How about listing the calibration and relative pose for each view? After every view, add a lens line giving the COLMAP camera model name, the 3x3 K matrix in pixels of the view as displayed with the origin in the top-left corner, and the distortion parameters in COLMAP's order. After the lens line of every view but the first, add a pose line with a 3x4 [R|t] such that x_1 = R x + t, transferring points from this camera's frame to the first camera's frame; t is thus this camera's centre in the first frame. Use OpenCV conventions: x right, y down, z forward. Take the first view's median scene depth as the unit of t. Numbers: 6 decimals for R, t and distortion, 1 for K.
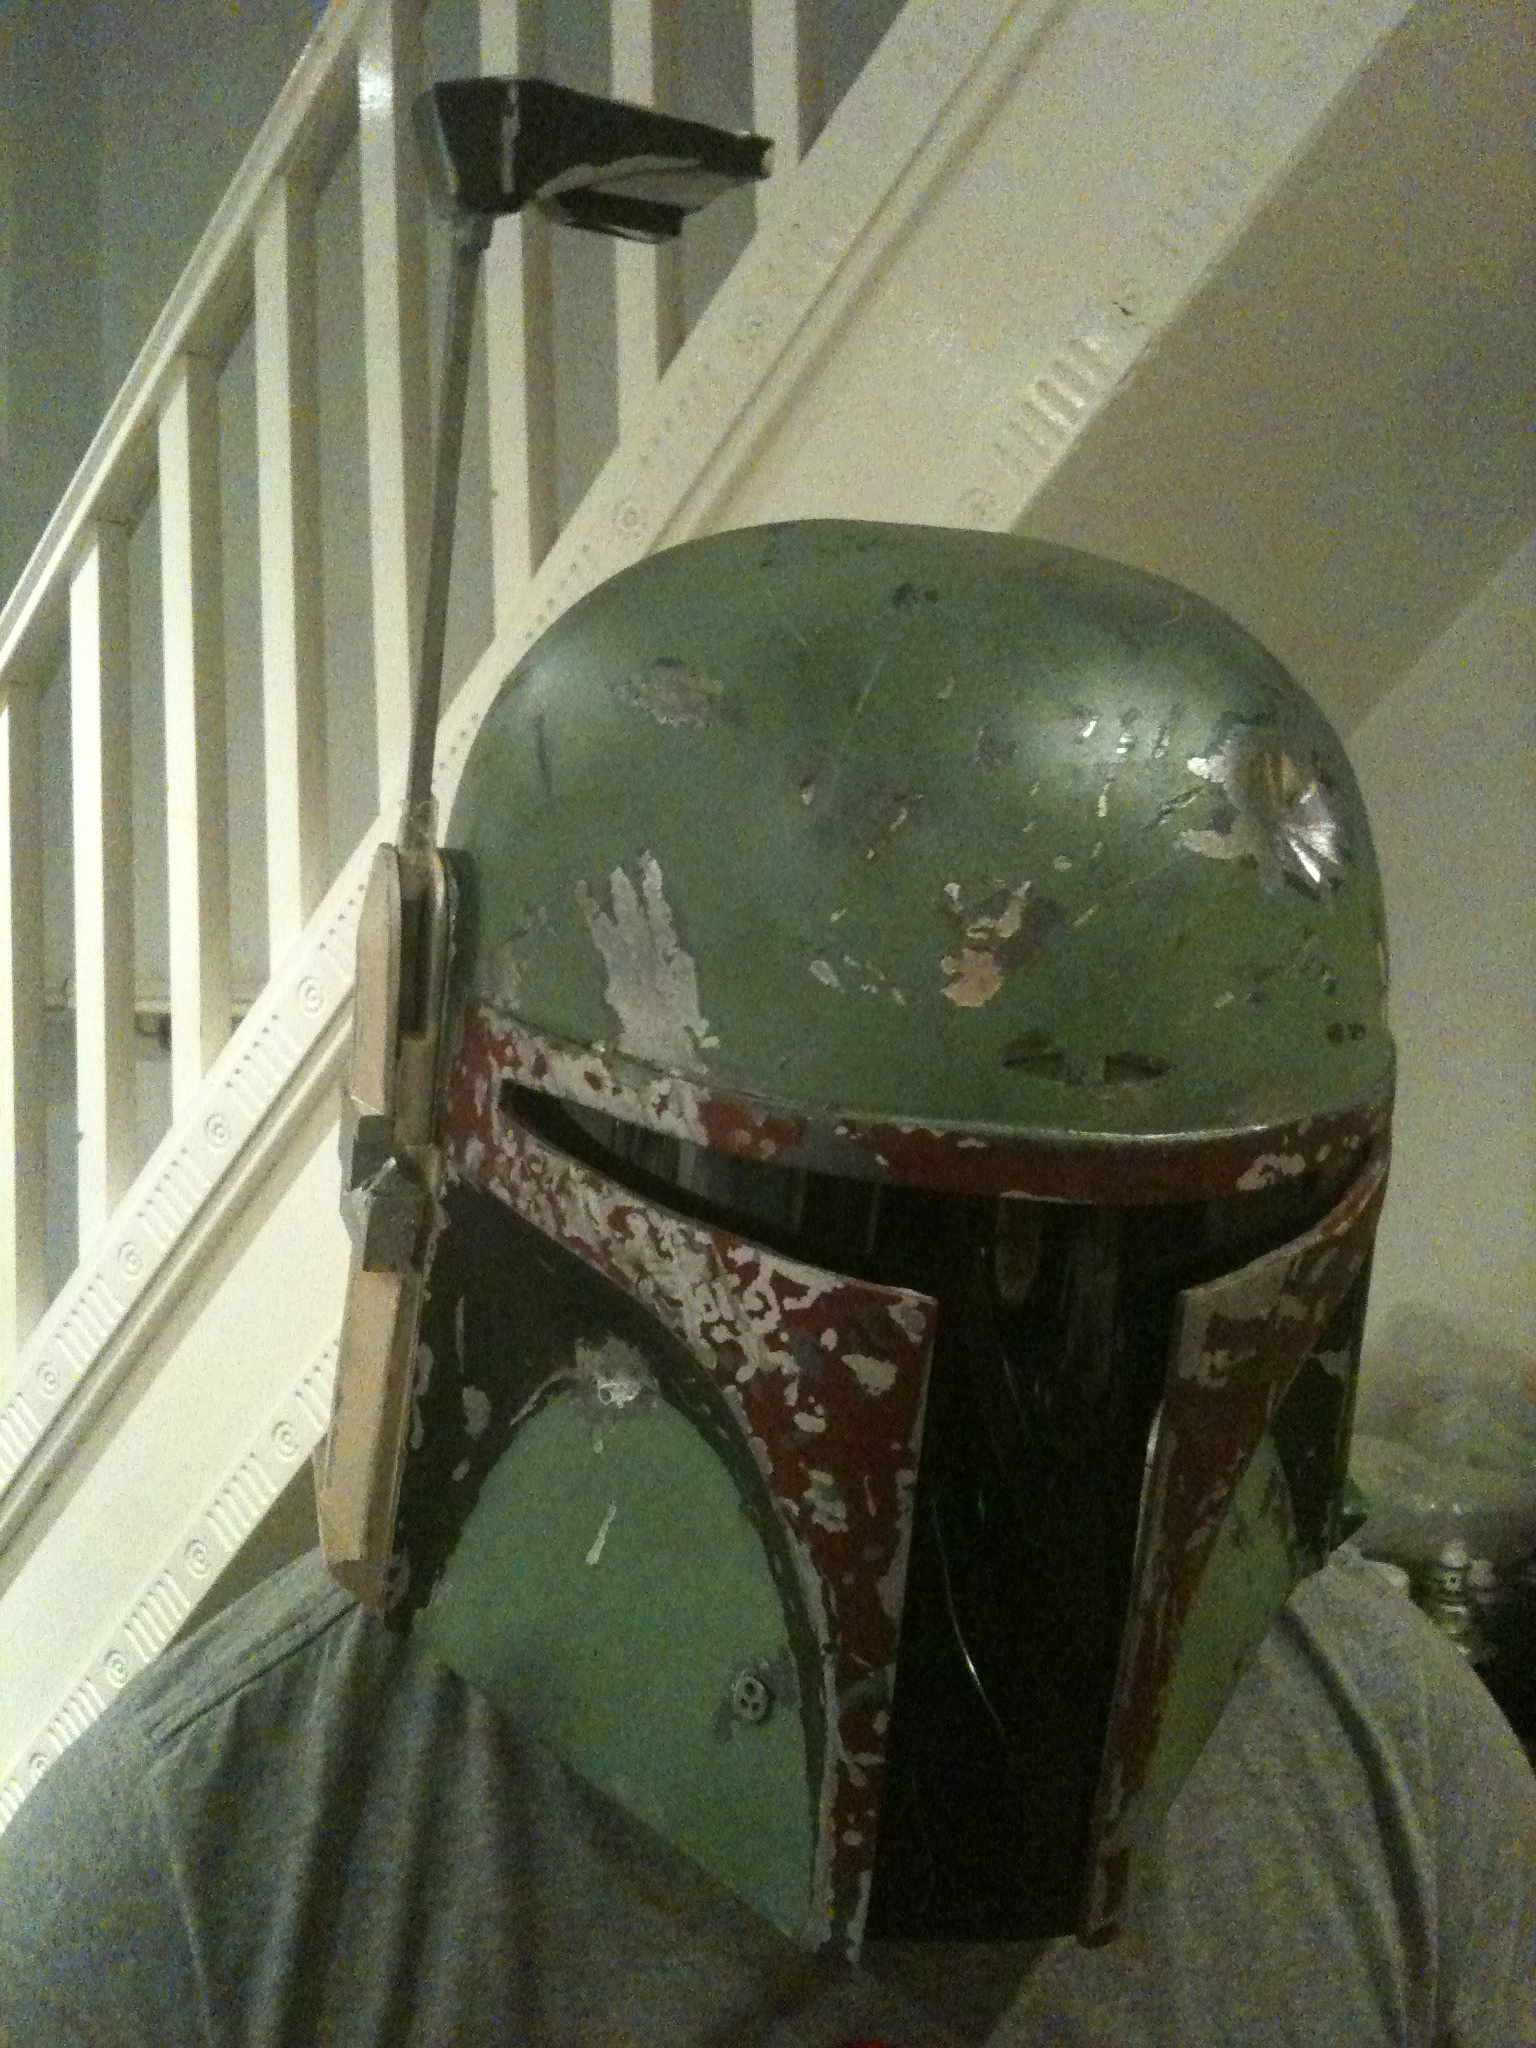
lens RADIAL K [[2189.7, 0, 768.0], [0, 2189.7, 1024.0], [0, 0, 1]] dist [0.170291, -0.613886]
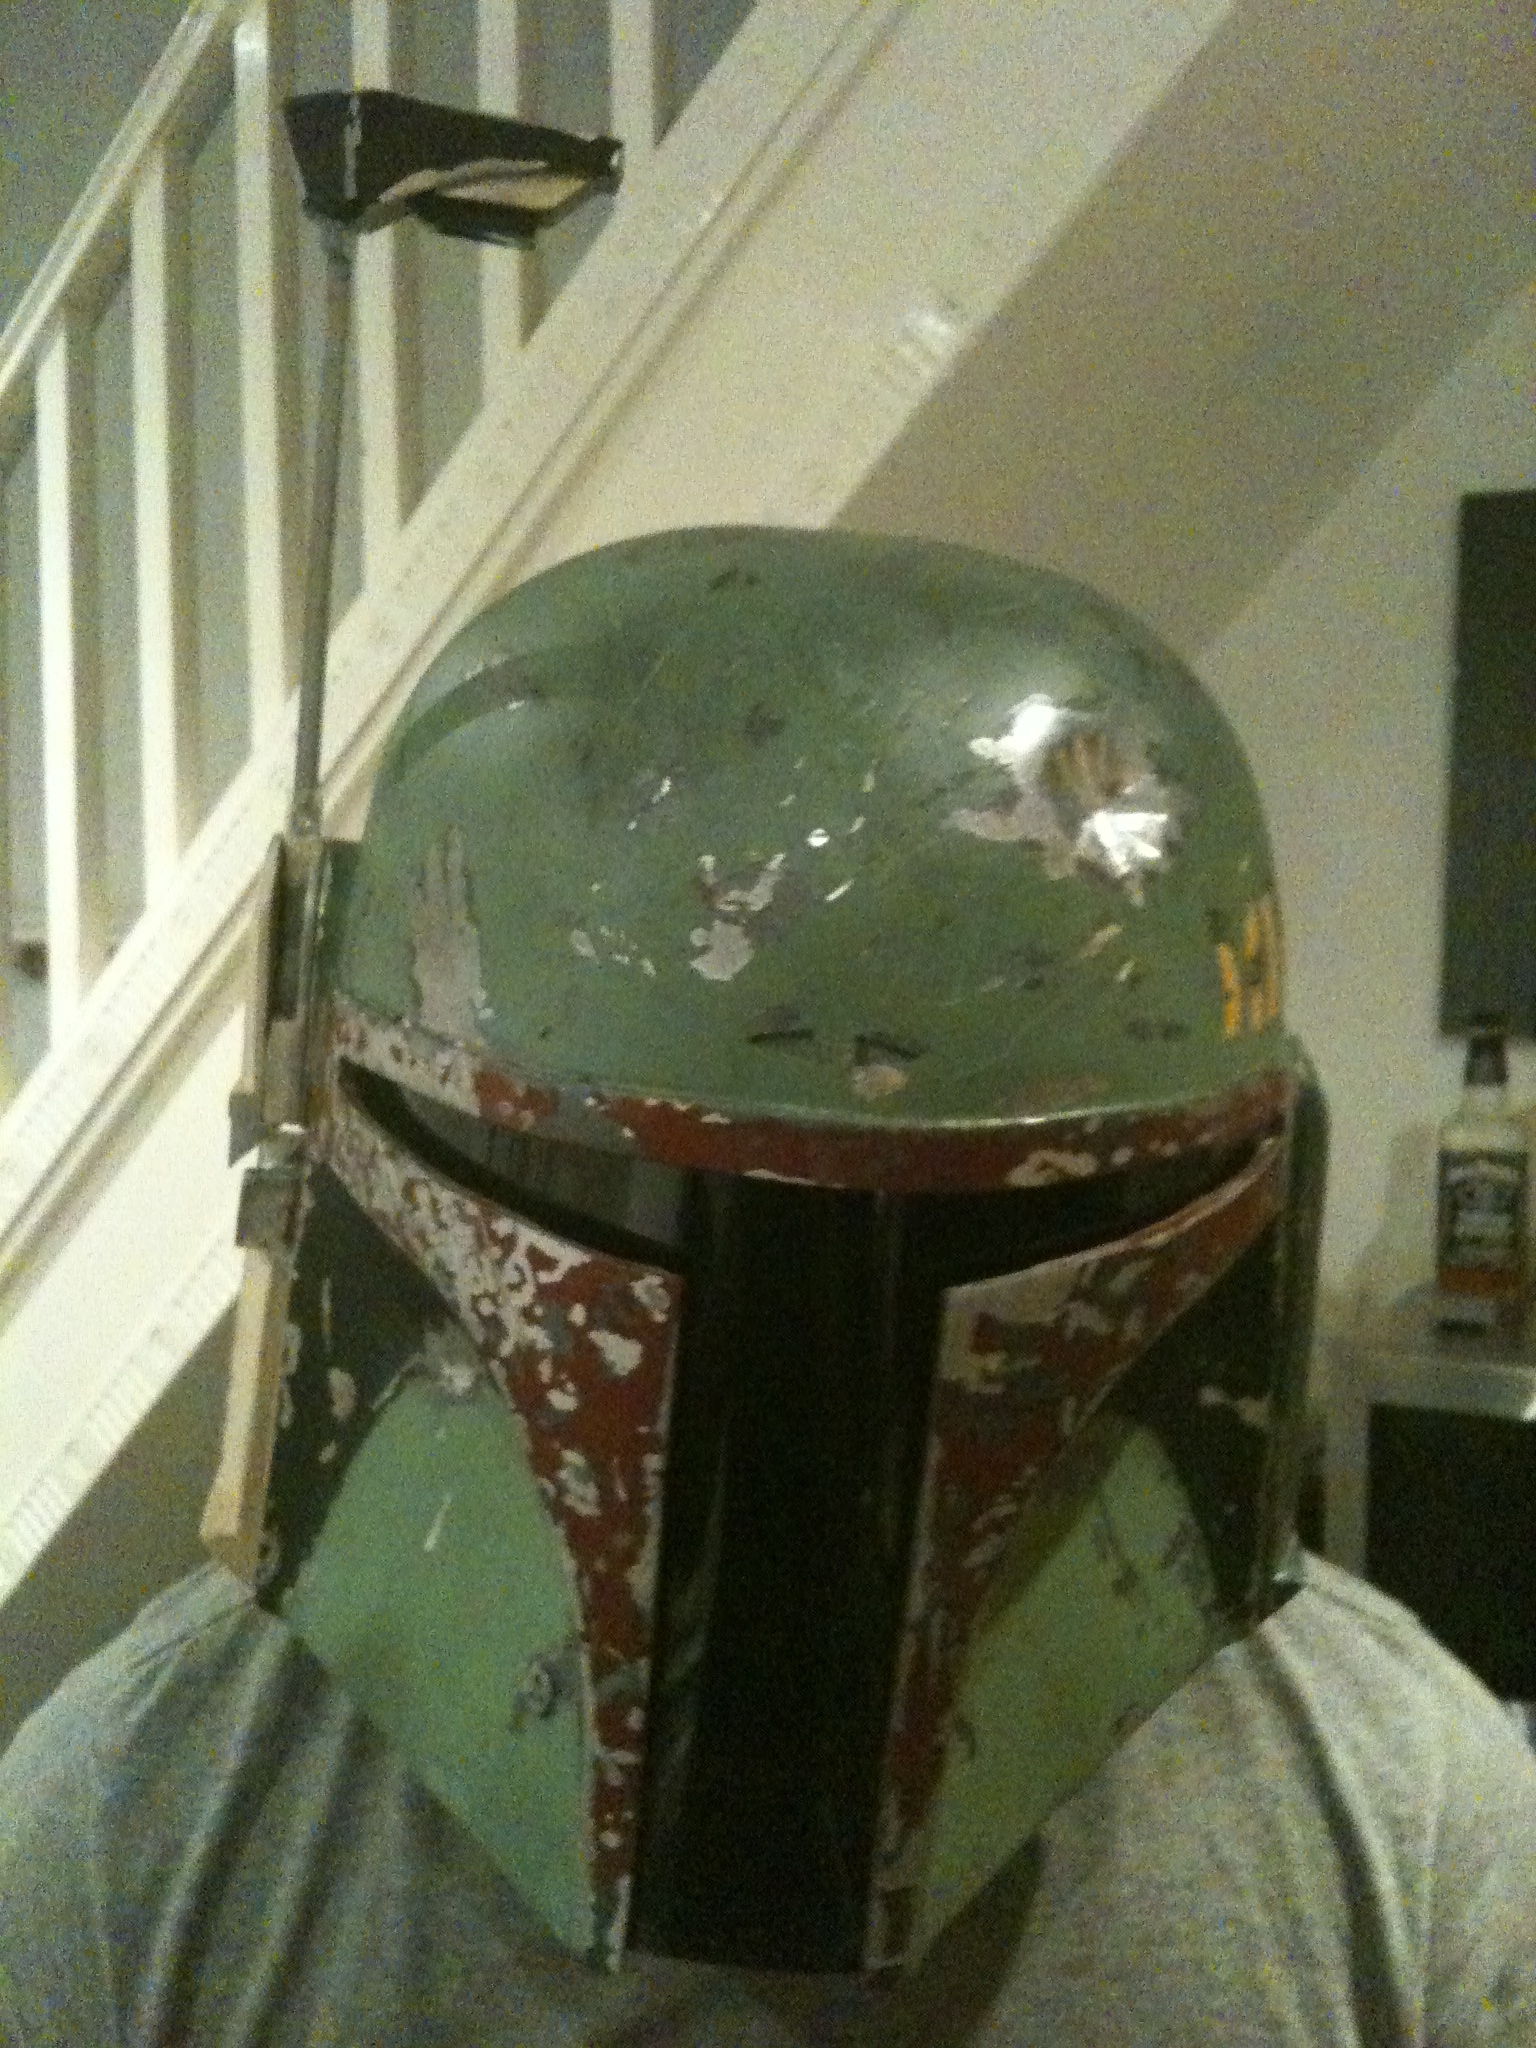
lens RADIAL K [[2189.7, 0, 768.0], [0, 2189.7, 1024.0], [0, 0, 1]] dist [0.170291, -0.613886]
pose [[0.980525, 0.031080, -0.193920, 0.289447], [-0.042127, 0.997700, -0.053104, 0.059929], [0.191824, 0.060239, 0.979579, 0.038971]]
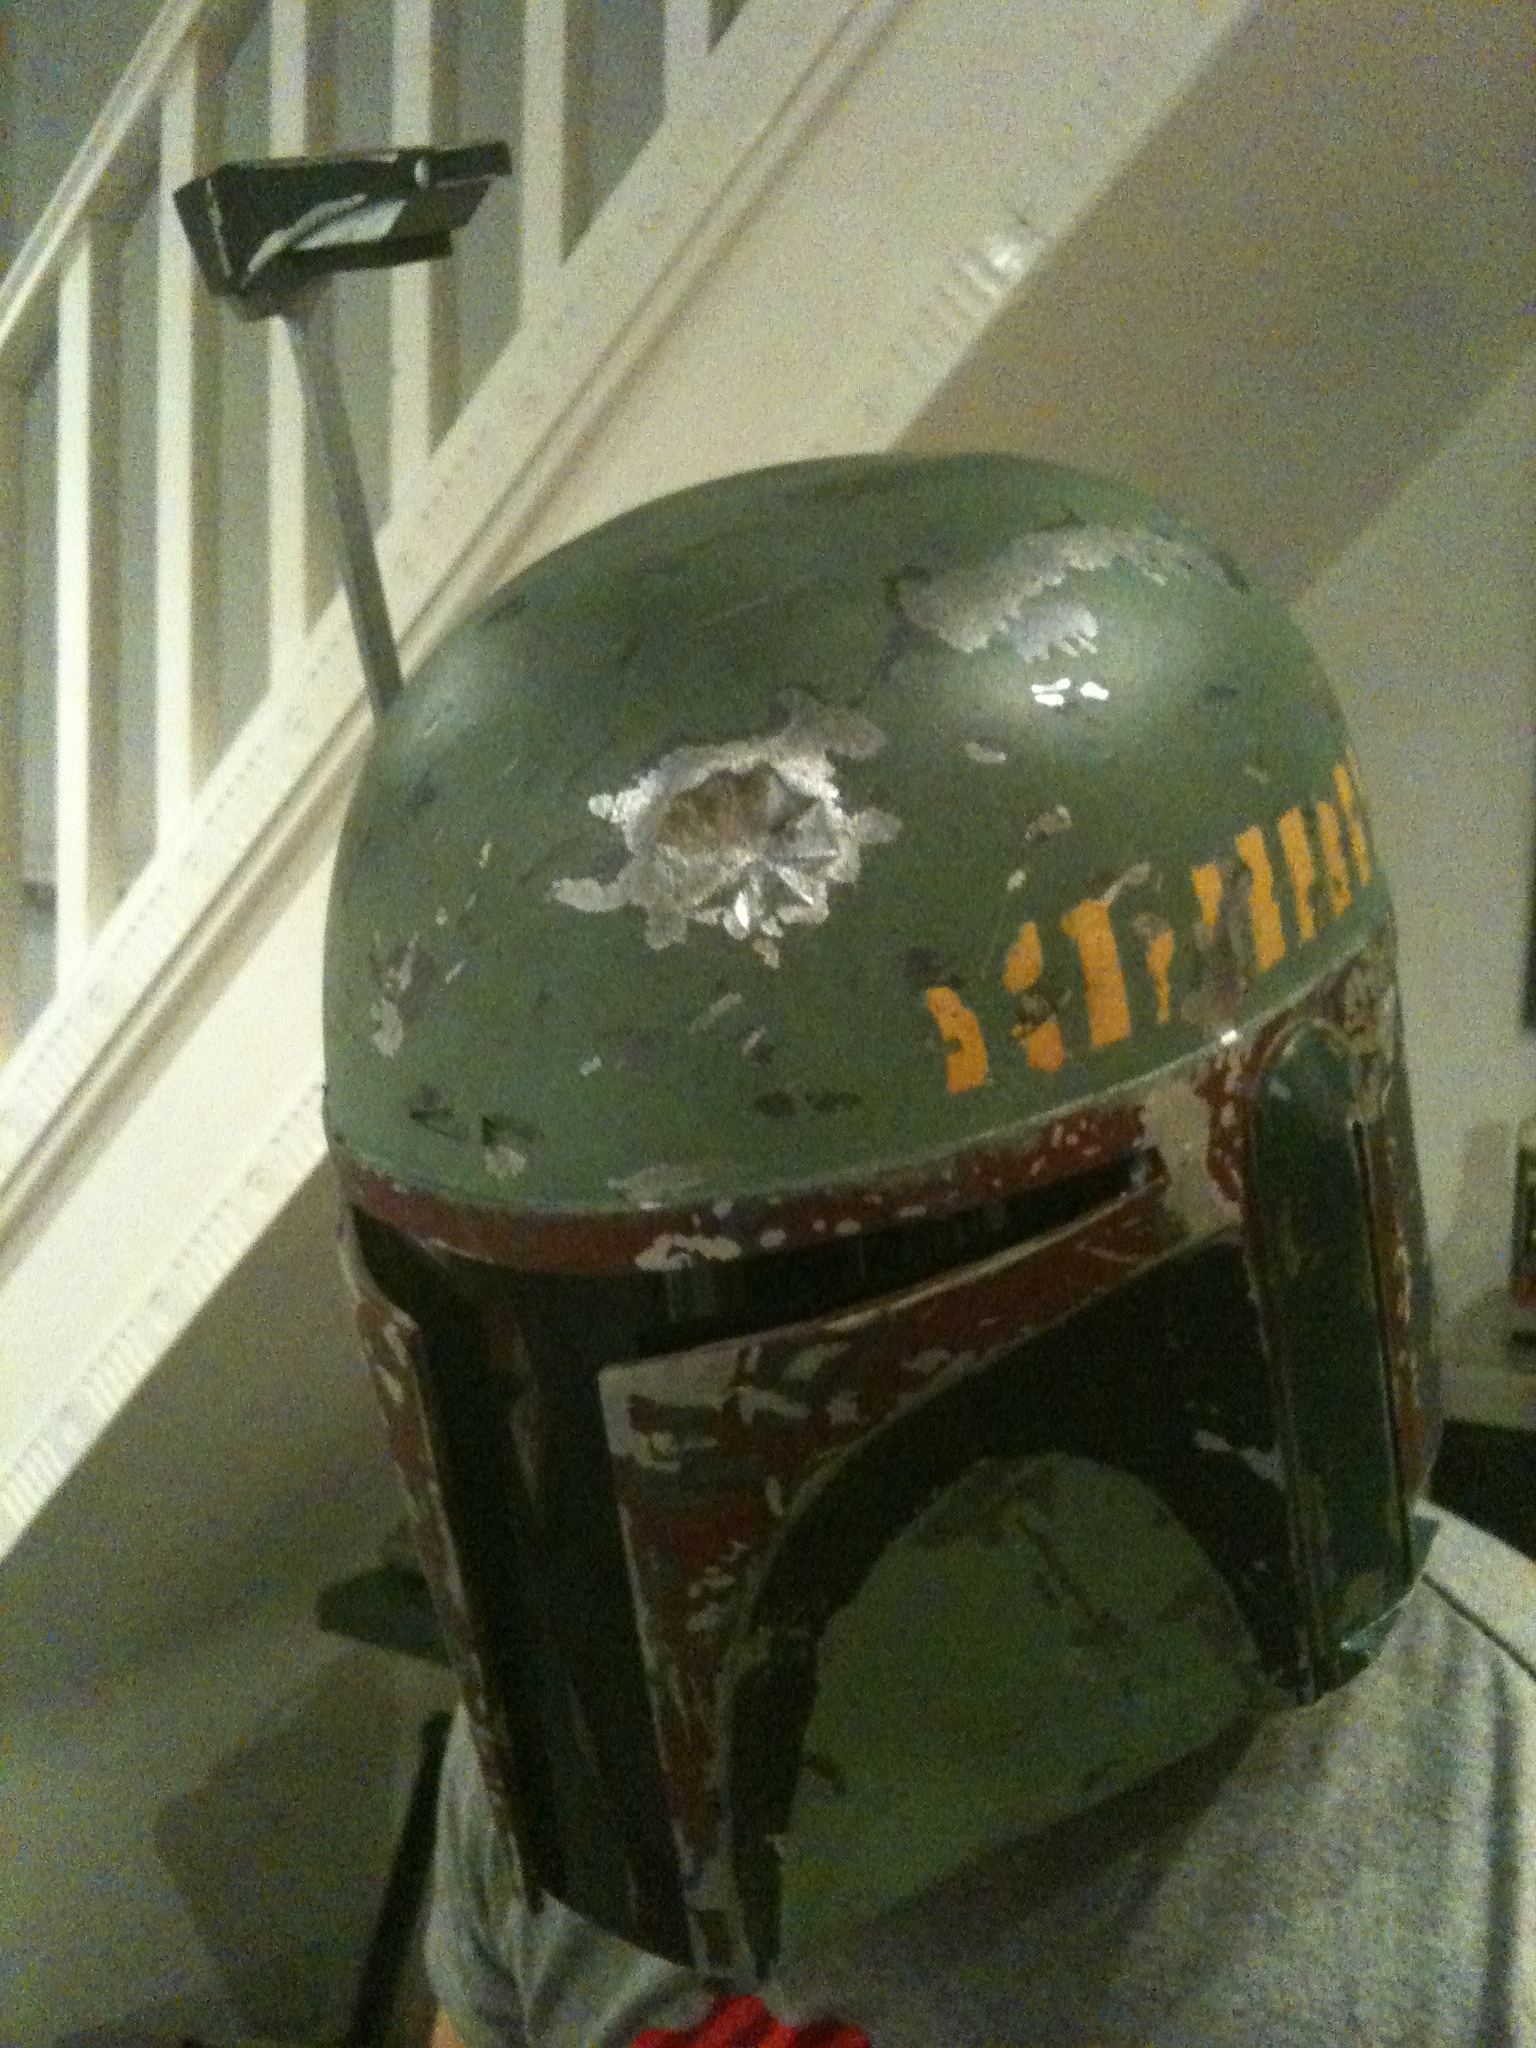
lens RADIAL K [[2189.7, 0, 768.0], [0, 2189.7, 1024.0], [0, 0, 1]] dist [0.170291, -0.613886]
pose [[0.651231, 0.080930, -0.754552, 0.917526], [0.022313, 0.991825, 0.125637, -0.137719], [0.758551, -0.098655, 0.644102, 0.455742]]
